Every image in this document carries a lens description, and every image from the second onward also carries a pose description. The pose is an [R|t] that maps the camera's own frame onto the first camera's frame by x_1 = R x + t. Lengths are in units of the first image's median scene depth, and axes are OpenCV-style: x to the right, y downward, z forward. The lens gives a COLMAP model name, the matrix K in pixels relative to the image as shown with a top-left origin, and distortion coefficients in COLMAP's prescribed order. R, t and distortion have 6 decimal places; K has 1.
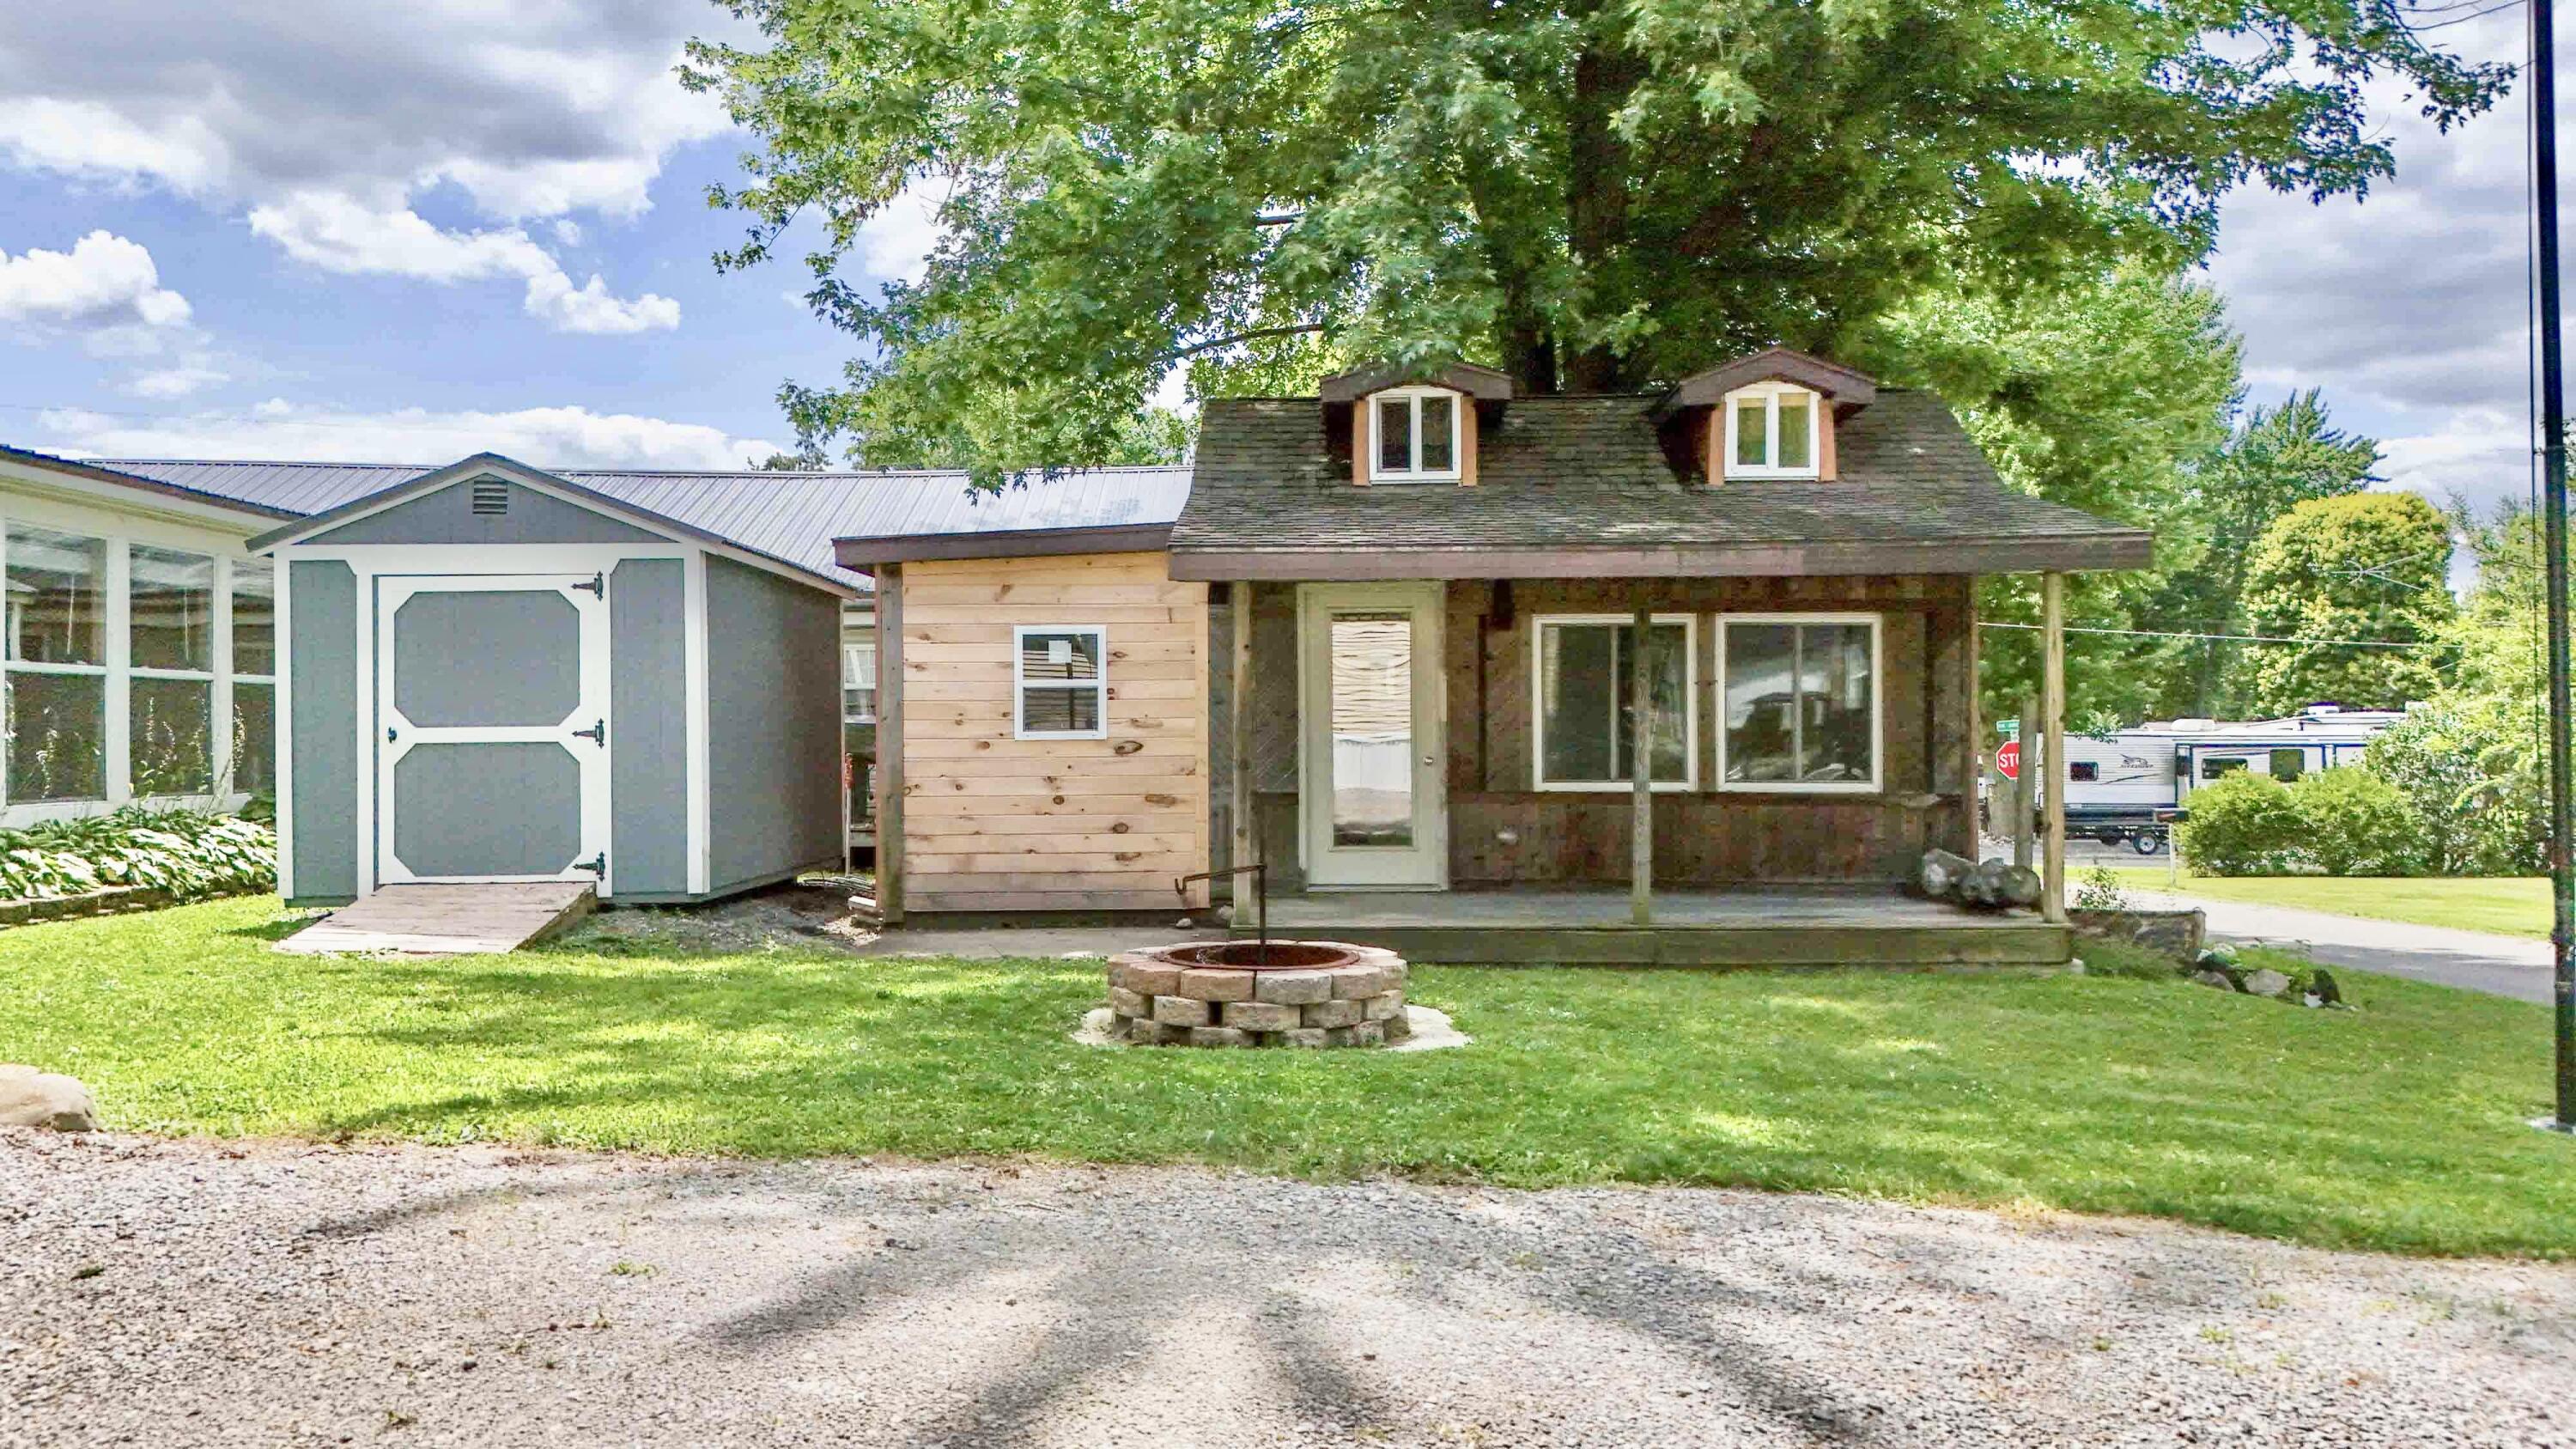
lens RADIAL K [[1912.2, 0, 1297.5], [0, 1912.2, 730.5], [0, 0, 1]] dist [0.073103, -0.065575]
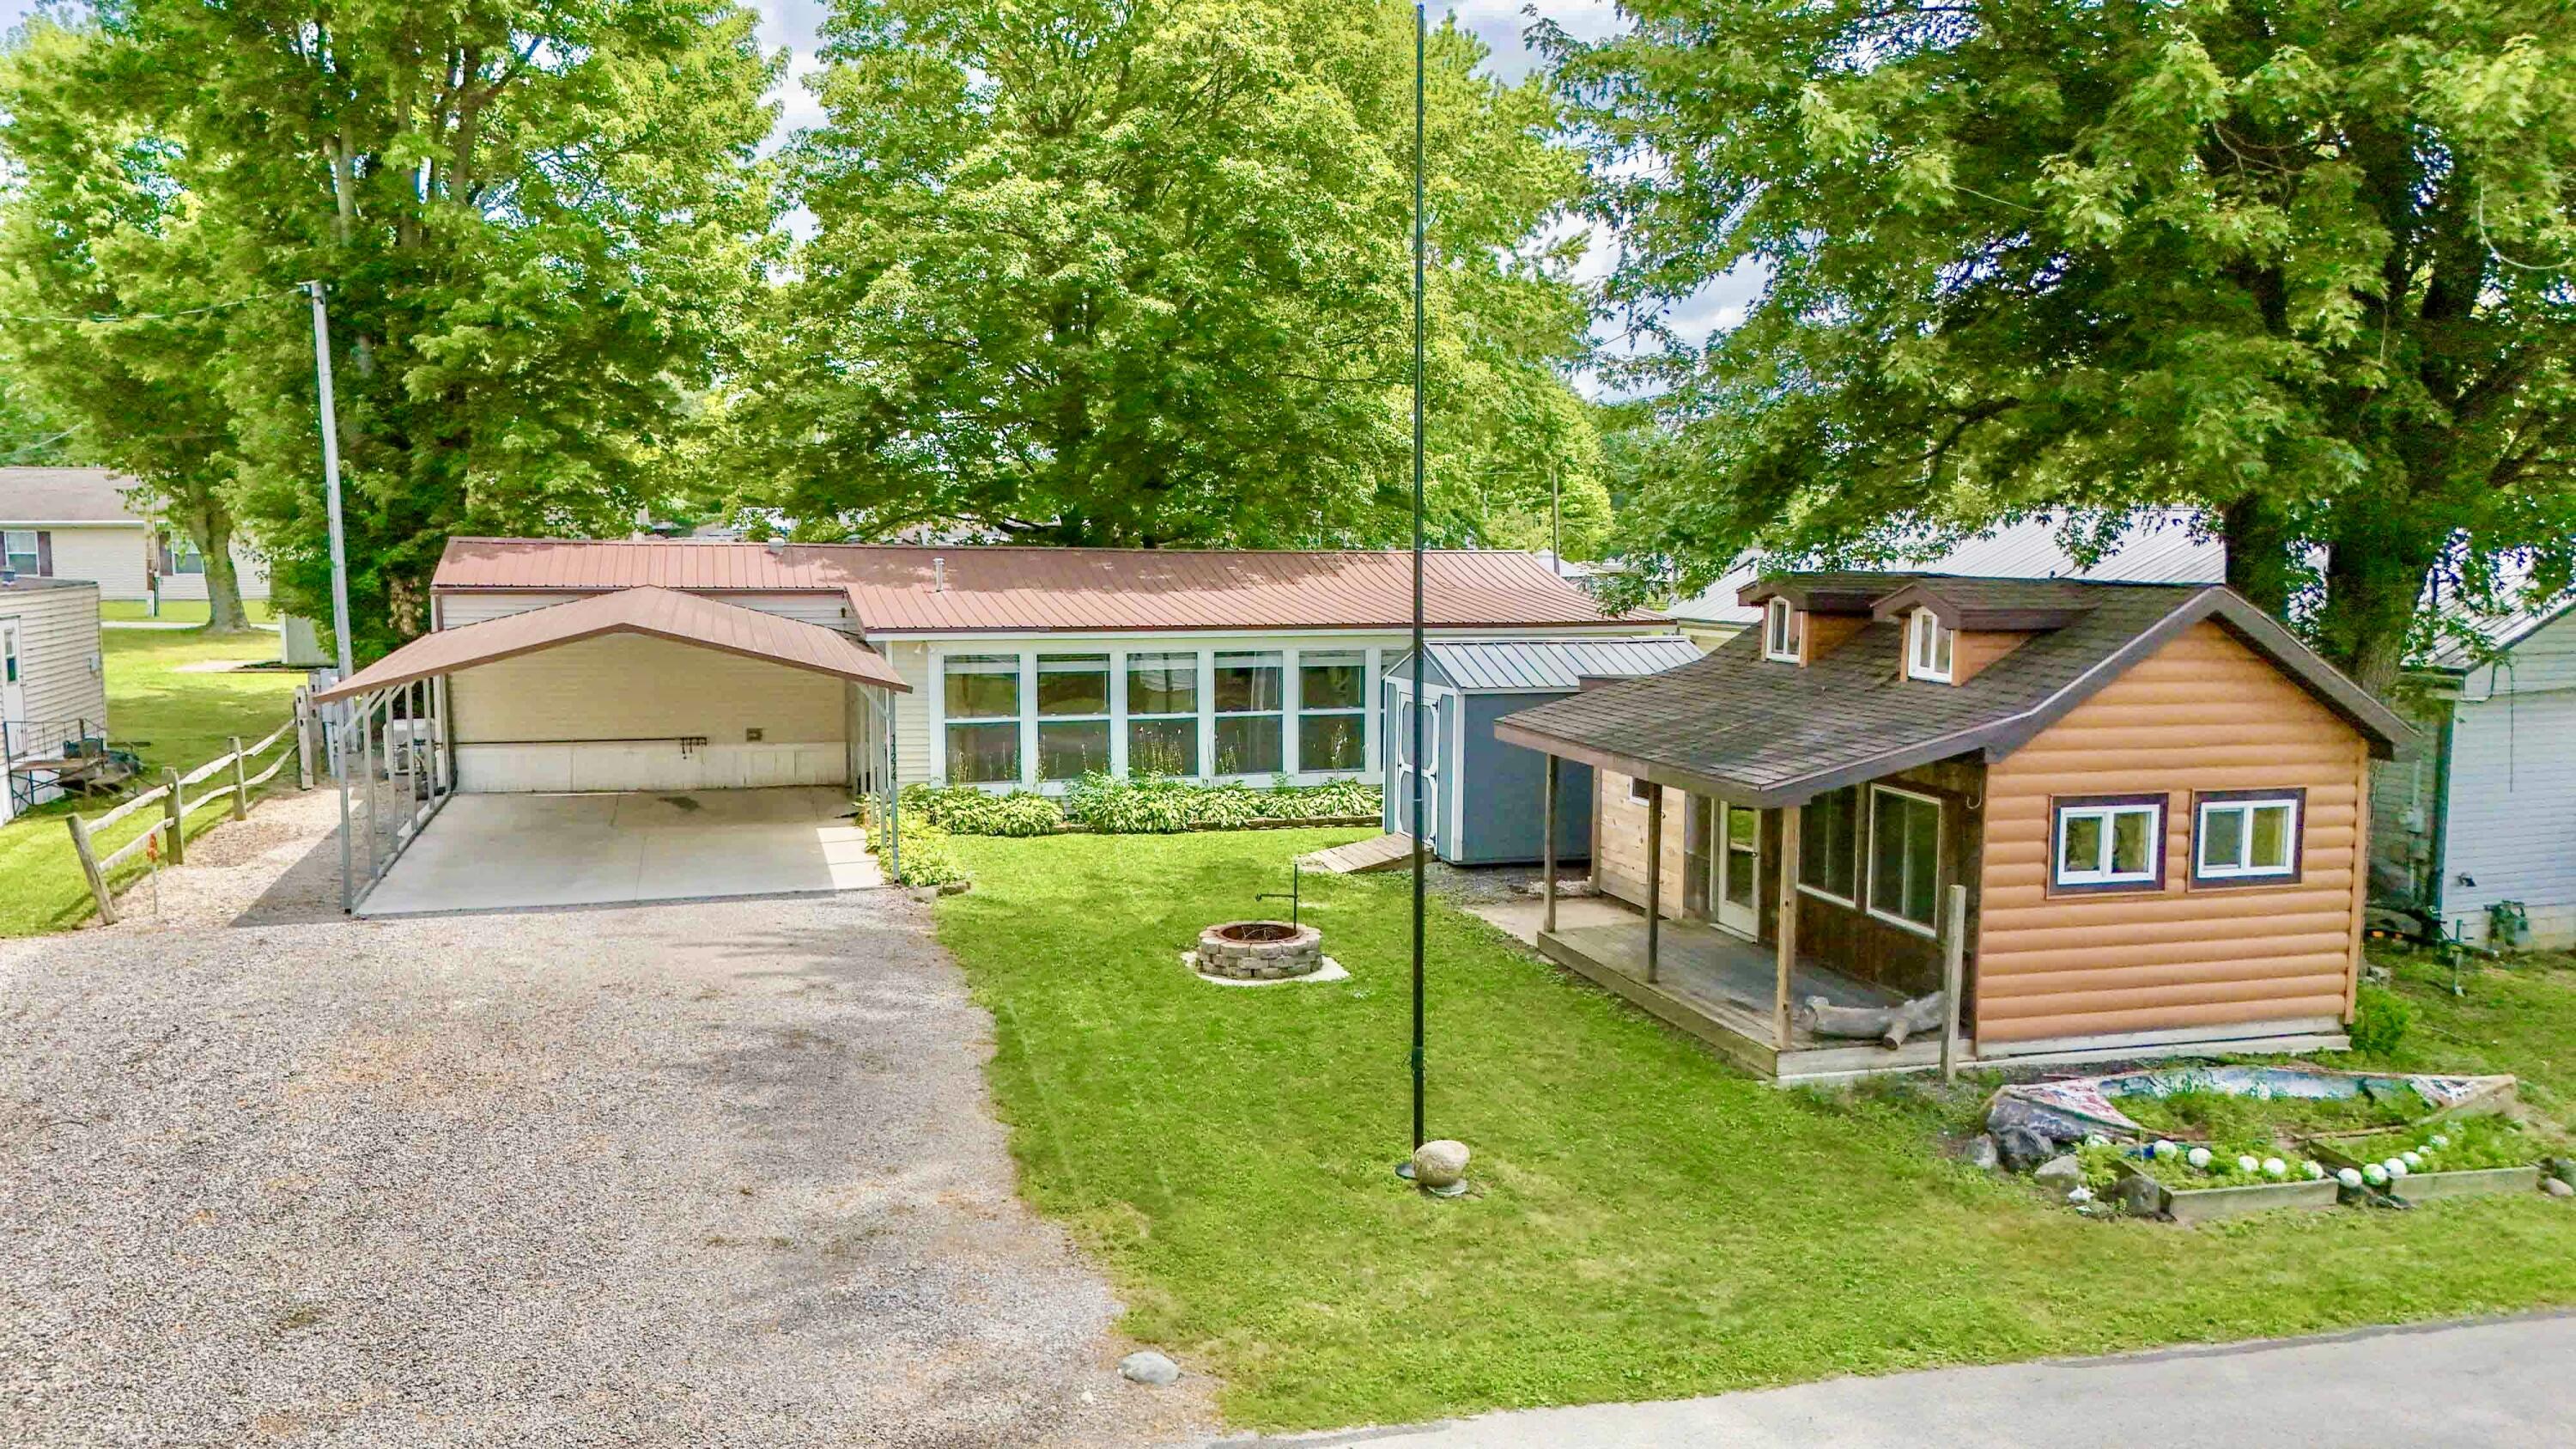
lens RADIAL K [[1912.2, 0, 1280.5], [0, 1912.2, 722.1], [0, 0, 1]] dist [0.073103, -0.065575]
pose [[0.285075, 0.100385, -0.953234, 1.363301], [-0.001871, 0.994557, 0.104177, -0.238480], [0.958503, -0.027915, 0.283711, 0.229205]]
